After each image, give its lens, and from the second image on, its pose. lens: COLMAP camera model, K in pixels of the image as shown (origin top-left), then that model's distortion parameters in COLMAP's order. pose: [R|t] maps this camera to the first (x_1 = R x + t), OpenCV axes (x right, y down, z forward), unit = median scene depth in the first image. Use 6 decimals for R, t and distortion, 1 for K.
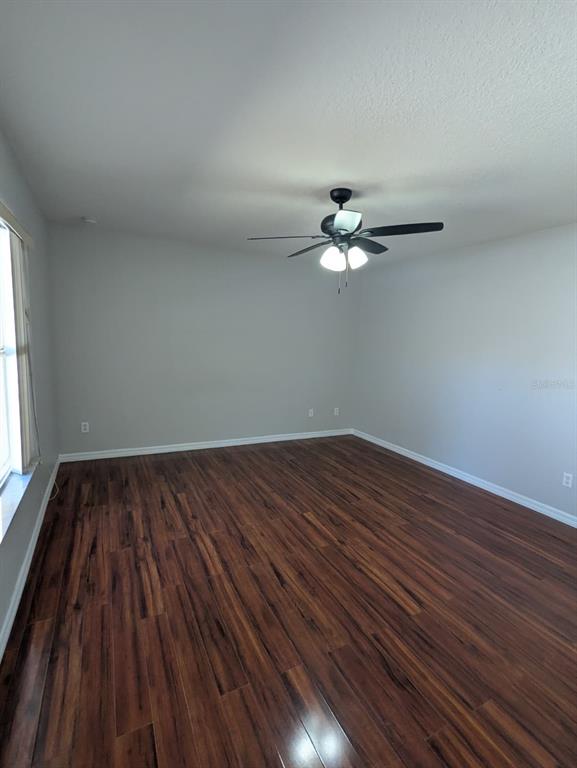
lens RADIAL K [[366.3, 0, 288.6], [0, 366.3, 383.9], [0, 0, 1]] dist [-0.002127, -0.000914]
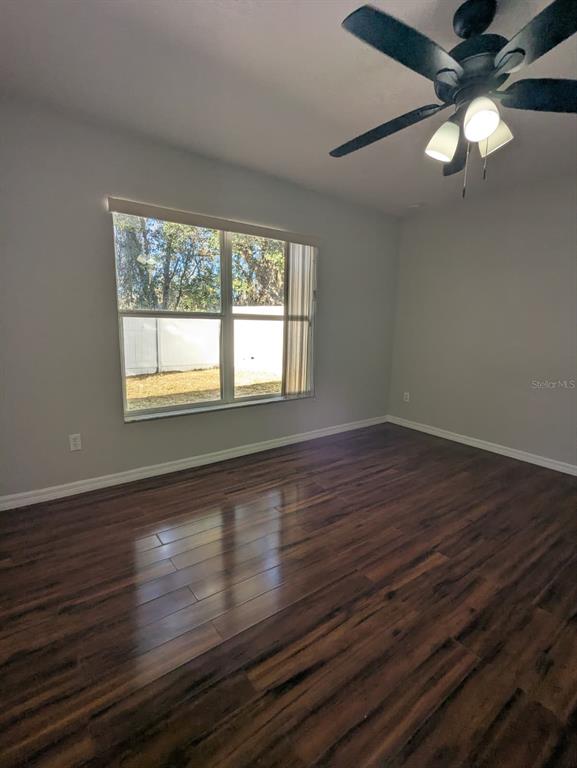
lens RADIAL K [[366.3, 0, 288.1], [0, 366.3, 384.5], [0, 0, 1]] dist [-0.002127, -0.000914]
pose [[0.163576, 0.127942, -0.978199, 0.652398], [-0.146501, 0.983711, 0.104165, 0.027952], [0.975592, 0.126268, 0.179655, 0.624800]]
